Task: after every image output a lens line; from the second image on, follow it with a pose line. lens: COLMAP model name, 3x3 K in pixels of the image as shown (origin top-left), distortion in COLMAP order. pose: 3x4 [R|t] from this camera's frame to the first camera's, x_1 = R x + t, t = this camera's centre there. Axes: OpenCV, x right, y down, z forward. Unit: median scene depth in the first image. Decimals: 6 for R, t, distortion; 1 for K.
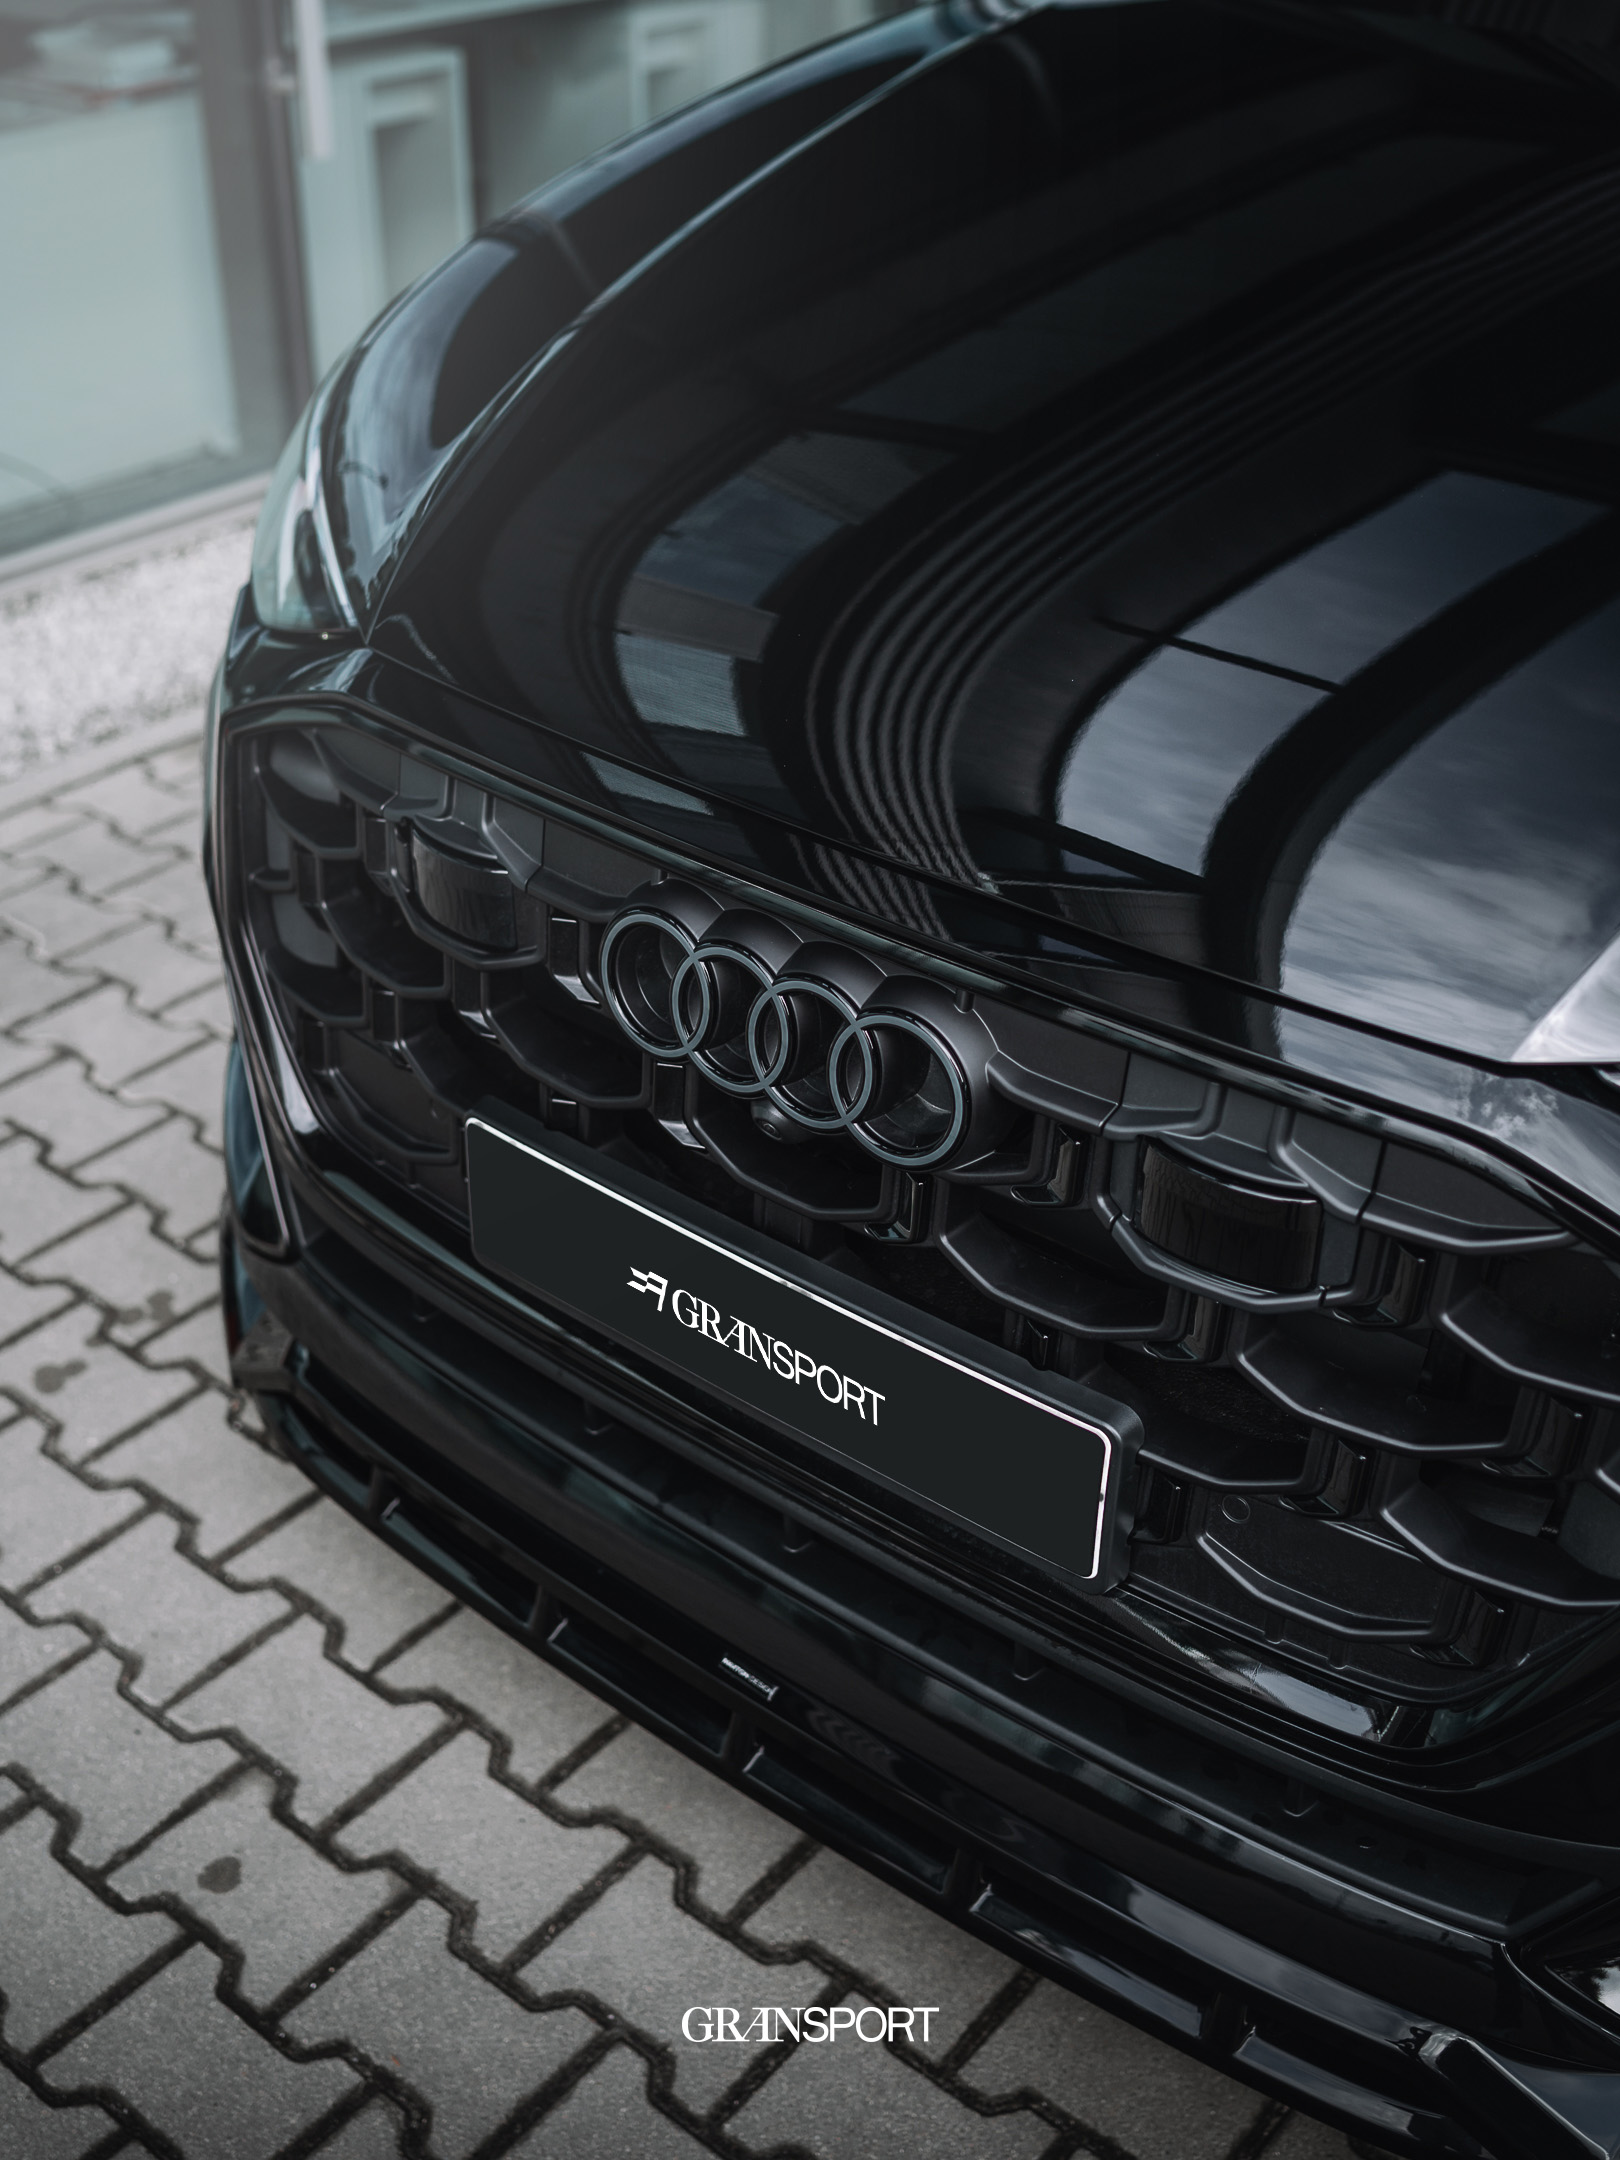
lens RADIAL K [[2381.9, 0, 809.6], [0, 2381.9, 1080.6], [0, 0, 1]] dist [0.015893, 0.000000]
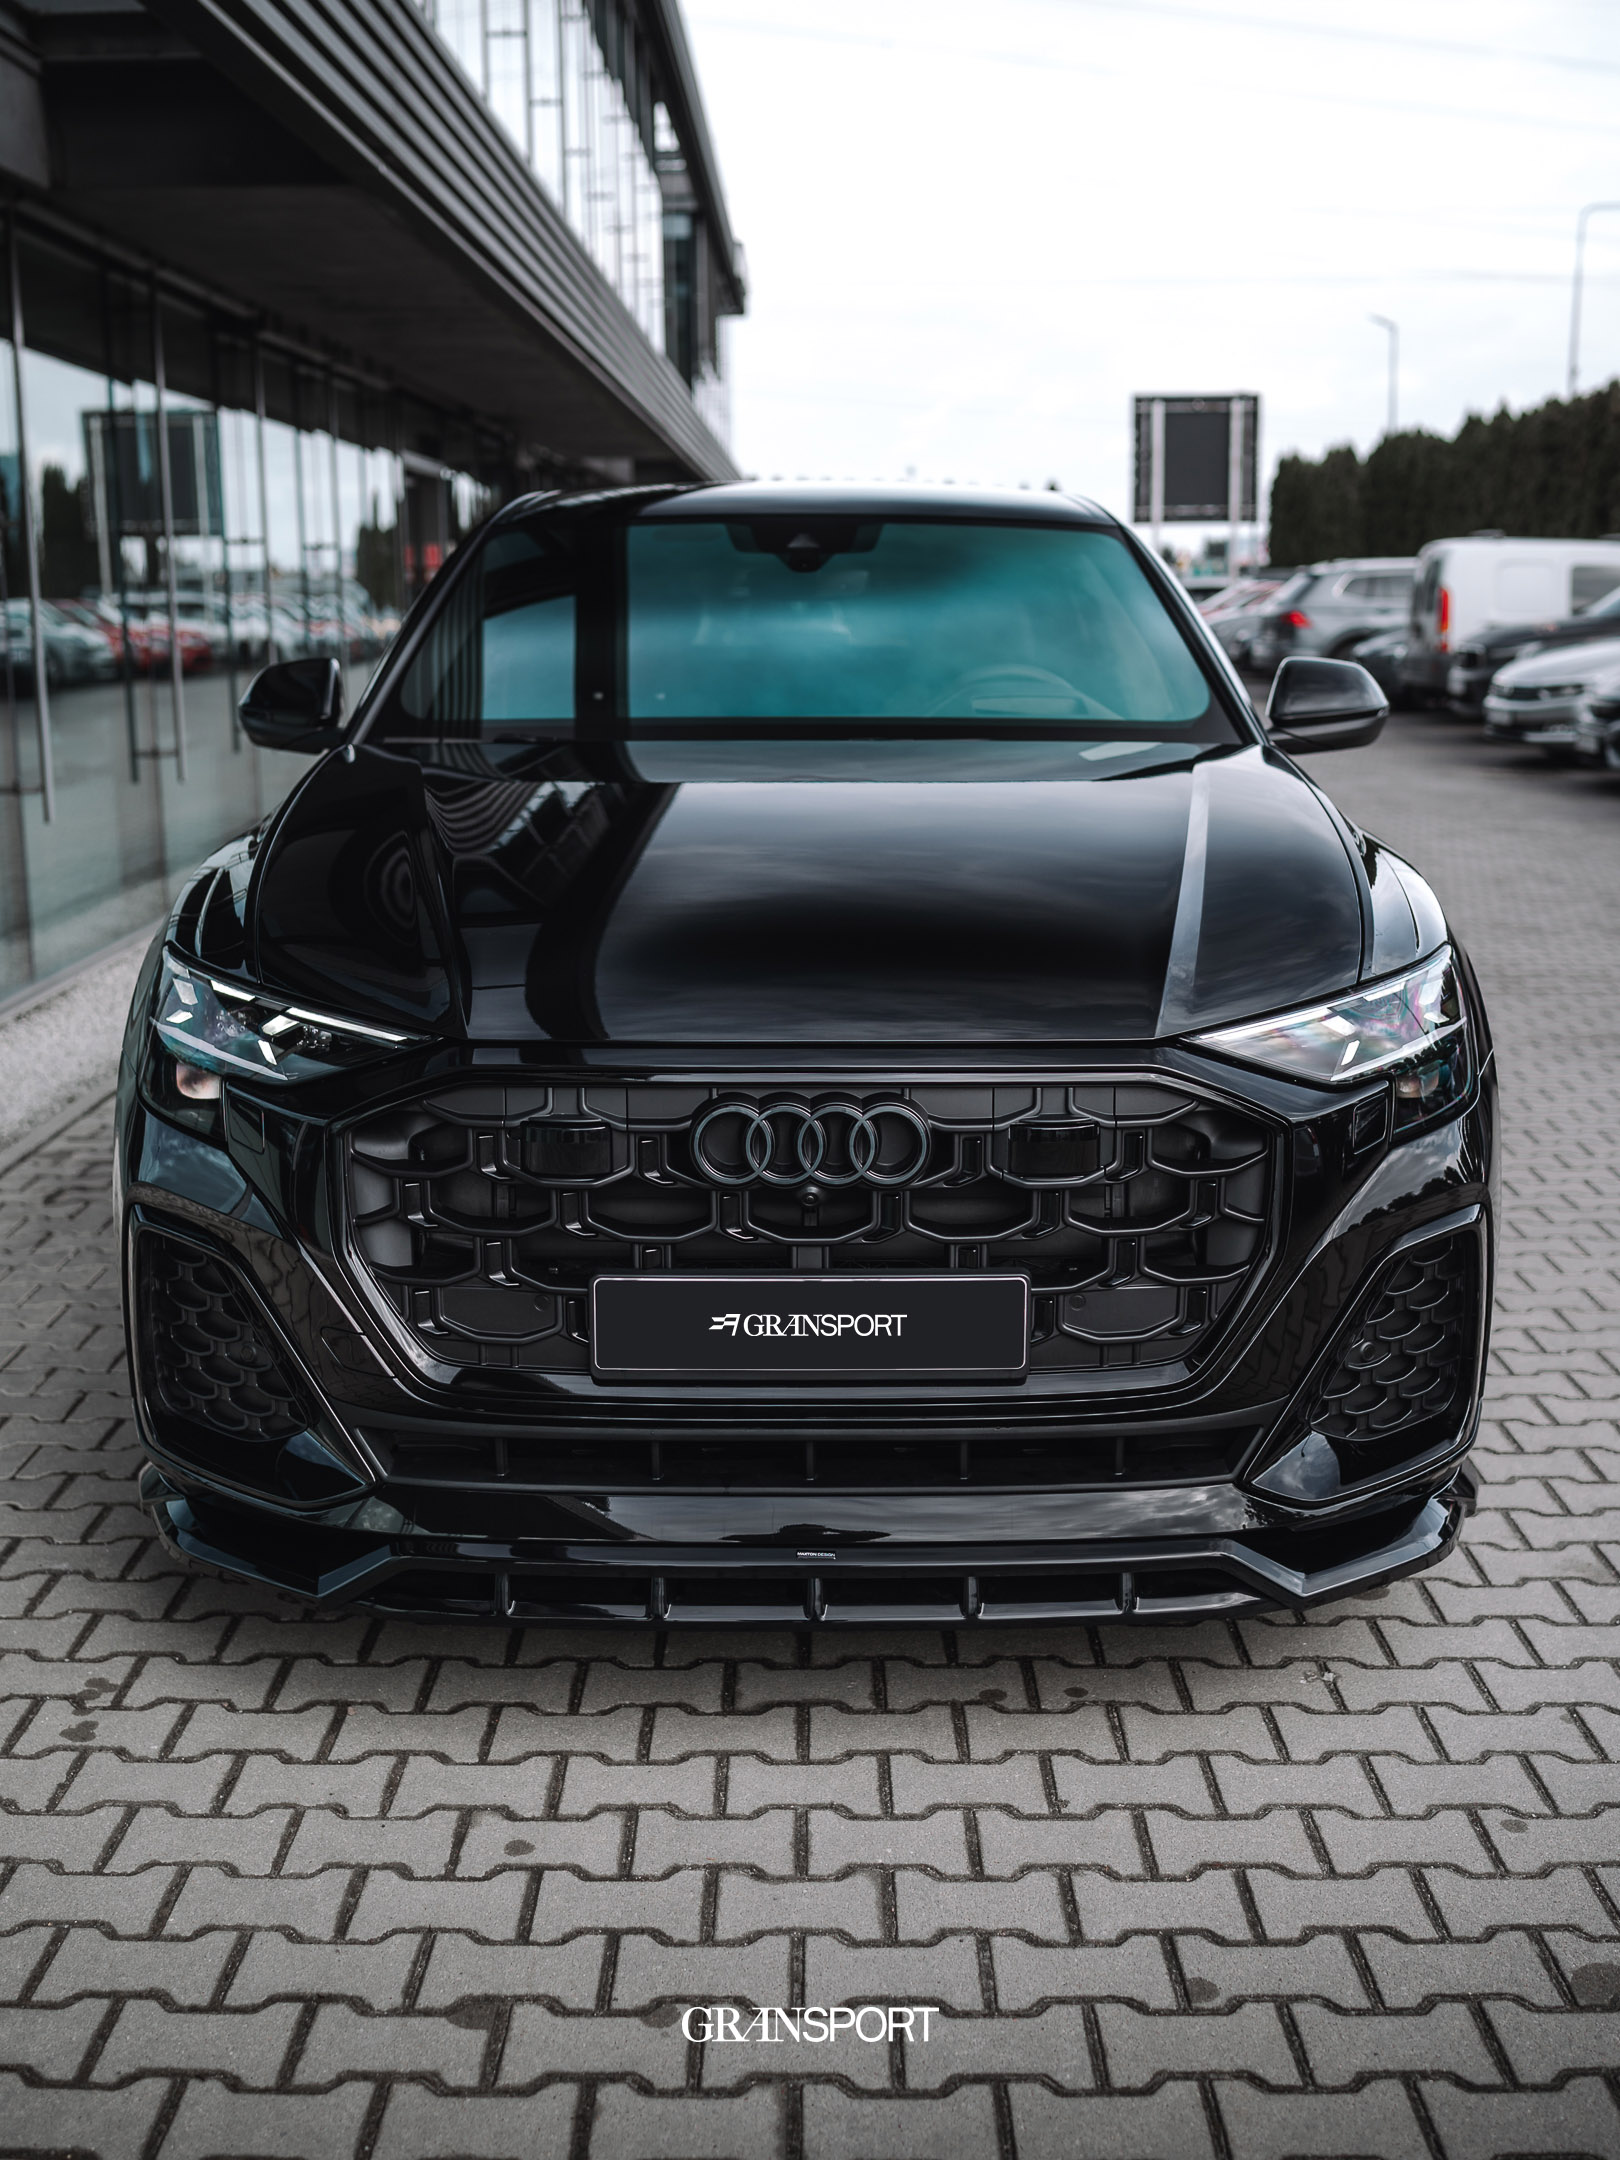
lens RADIAL K [[2381.9, 0, 809.8], [0, 2381.9, 1079.1], [0, 0, 1]] dist [0.015893, 0.000000]
pose [[0.763850, -0.132617, 0.631621, -0.923492], [0.361086, 0.898971, -0.247927, 0.316873], [-0.534930, 0.417449, 0.734566, -0.359606]]
